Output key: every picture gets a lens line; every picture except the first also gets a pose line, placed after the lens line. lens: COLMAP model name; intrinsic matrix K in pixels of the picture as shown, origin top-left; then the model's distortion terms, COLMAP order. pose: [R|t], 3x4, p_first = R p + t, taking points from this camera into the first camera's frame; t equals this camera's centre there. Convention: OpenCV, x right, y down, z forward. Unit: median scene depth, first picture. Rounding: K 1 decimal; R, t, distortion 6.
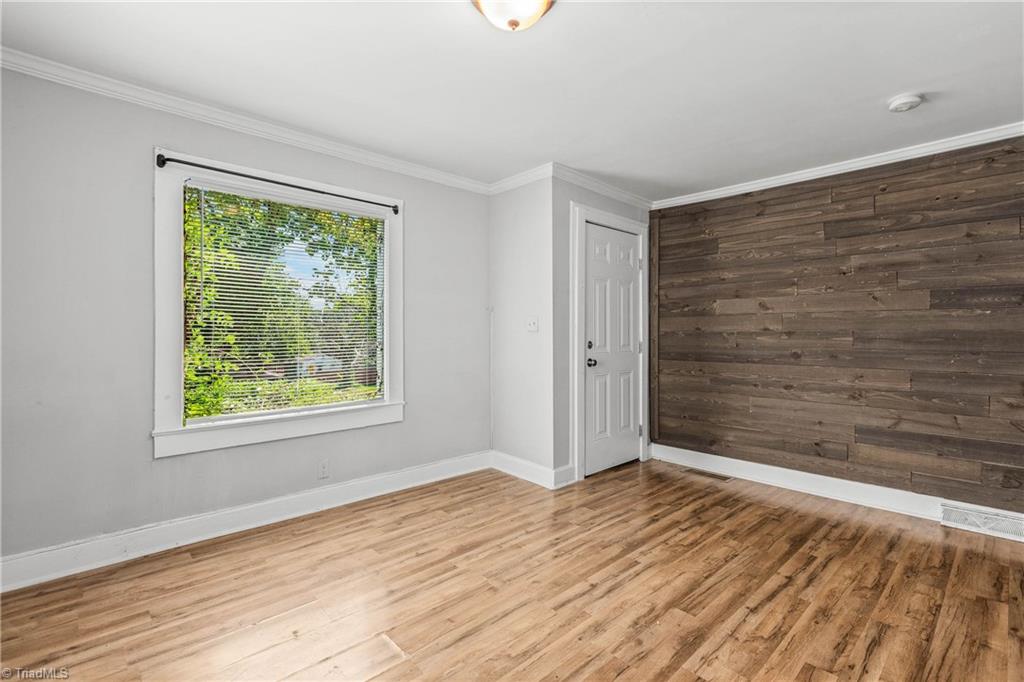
lens RADIAL K [[472.3, 0, 505.8], [0, 472.3, 336.7], [0, 0, 1]] dist [0.005040, 0.000554]
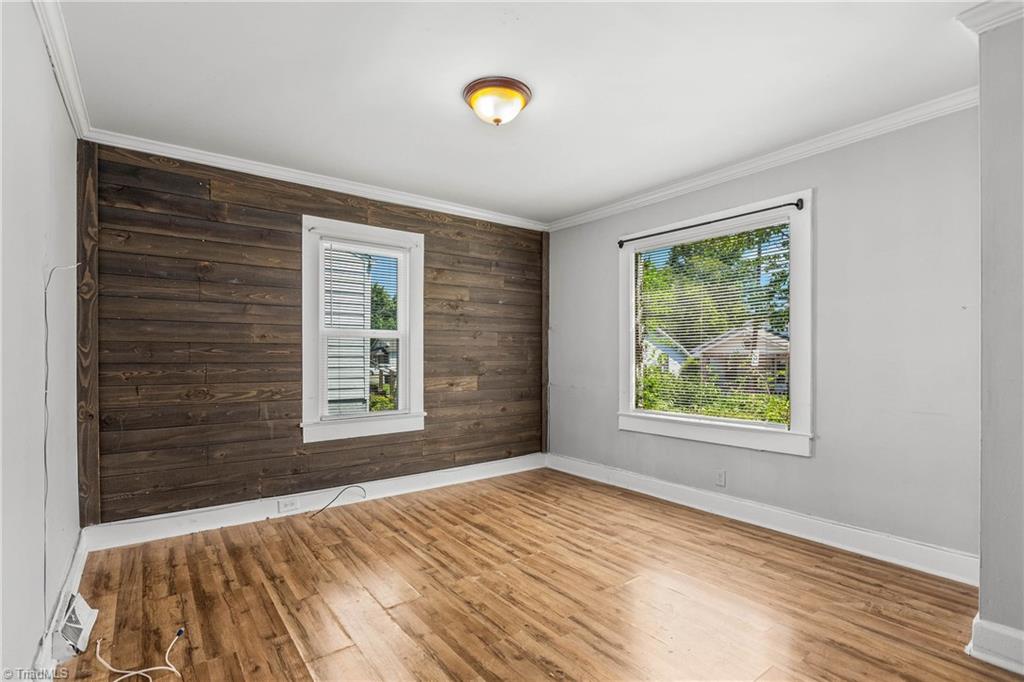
lens RADIAL K [[481.0, 0, 501.6], [0, 481.0, 346.3], [0, 0, 1]] dist [-0.002016, 0.000142]
pose [[-0.115428, -0.018758, -0.993139, 0.938552], [-0.003681, 0.999823, -0.018457, 0.005906], [0.993309, 0.001525, -0.115477, 0.778984]]
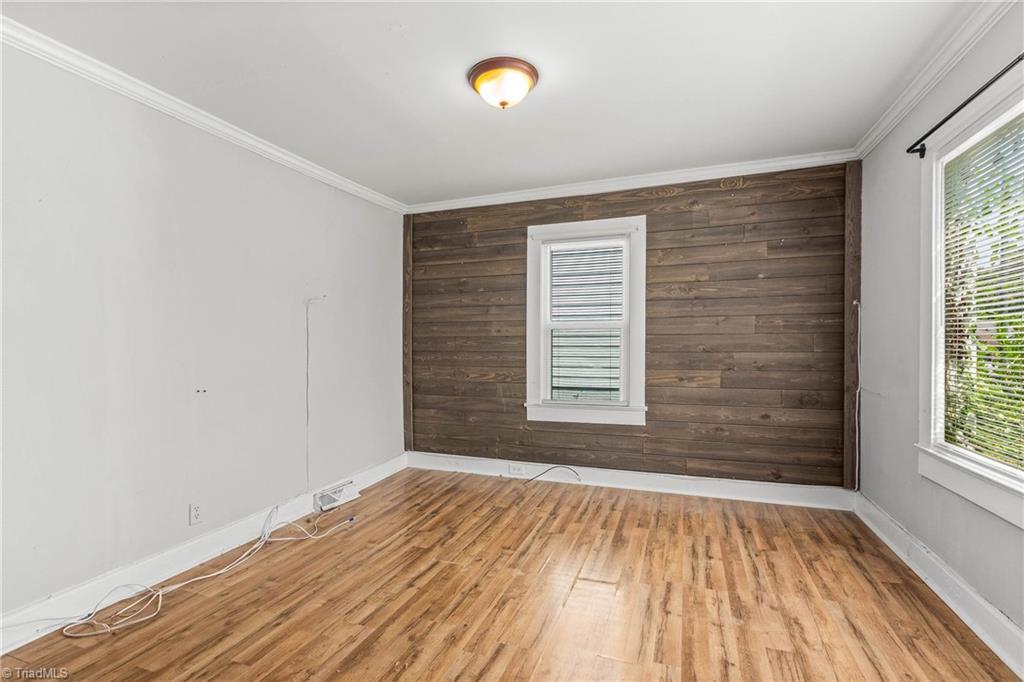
lens RADIAL K [[472.3, 0, 505.8], [0, 472.3, 336.7], [0, 0, 1]] dist [0.005040, 0.000554]
pose [[-0.896008, -0.004408, -0.444016, 0.404240], [0.001276, 0.999921, -0.012502, -0.002529], [0.444036, -0.011768, -0.895932, 1.463268]]
